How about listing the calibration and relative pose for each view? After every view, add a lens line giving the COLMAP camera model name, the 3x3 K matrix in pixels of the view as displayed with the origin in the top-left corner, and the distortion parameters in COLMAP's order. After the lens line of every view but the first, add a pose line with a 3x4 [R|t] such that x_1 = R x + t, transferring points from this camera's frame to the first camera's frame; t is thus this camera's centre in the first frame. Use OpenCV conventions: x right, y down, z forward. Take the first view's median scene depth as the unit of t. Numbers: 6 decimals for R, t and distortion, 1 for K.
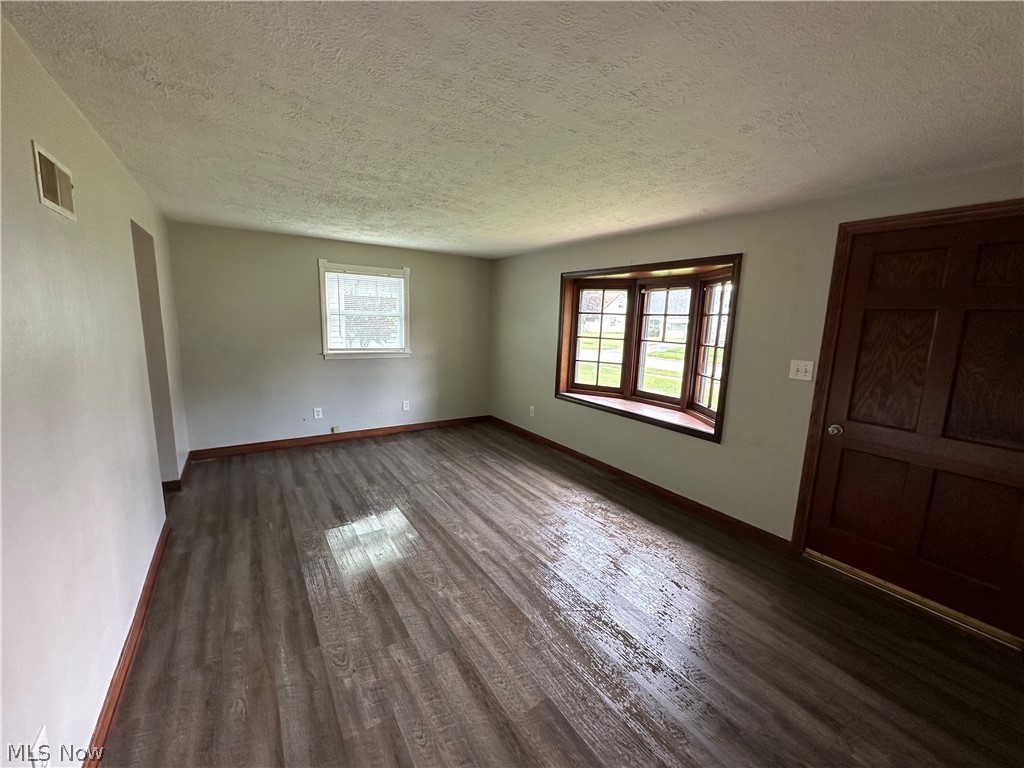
lens RADIAL K [[407.2, 0, 512.0], [0, 407.2, 384.0], [0, 0, 1]] dist [0.000825, 0.000017]
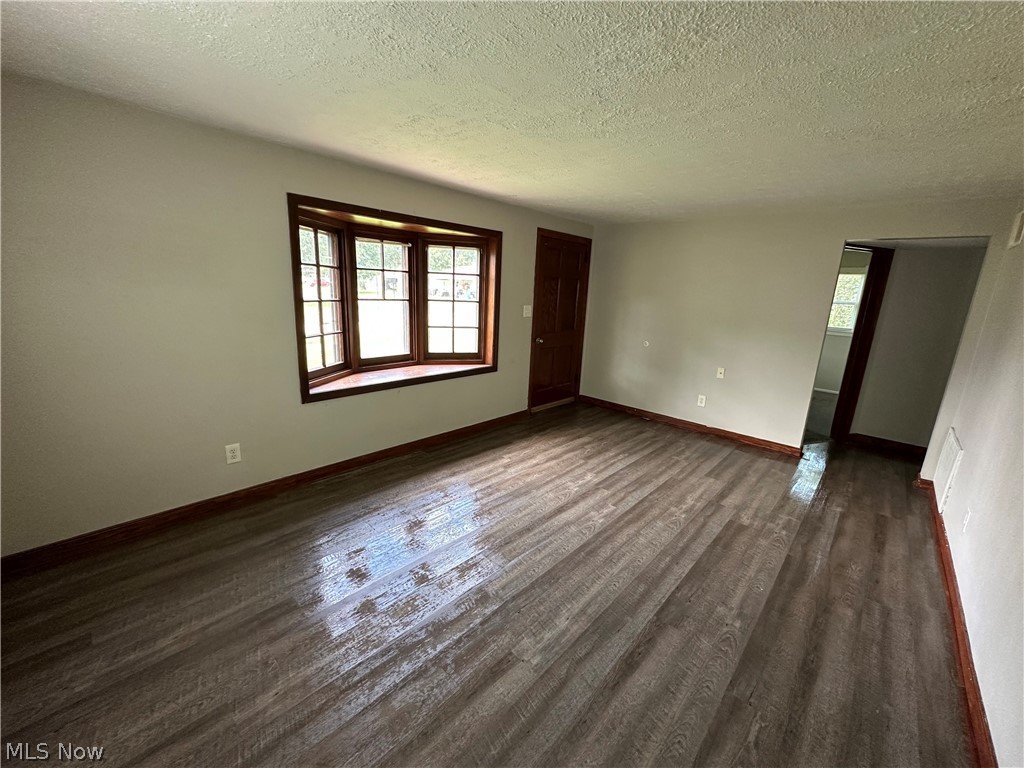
lens RADIAL K [[405.6, 0, 518.1], [0, 405.6, 380.8], [0, 0, 1]] dist [0.000532, 0.000142]
pose [[-0.235271, -0.261854, 0.935992, -0.817705], [0.104155, 0.950686, 0.292145, -0.220583], [-0.966333, 0.166221, -0.196395, 1.217916]]
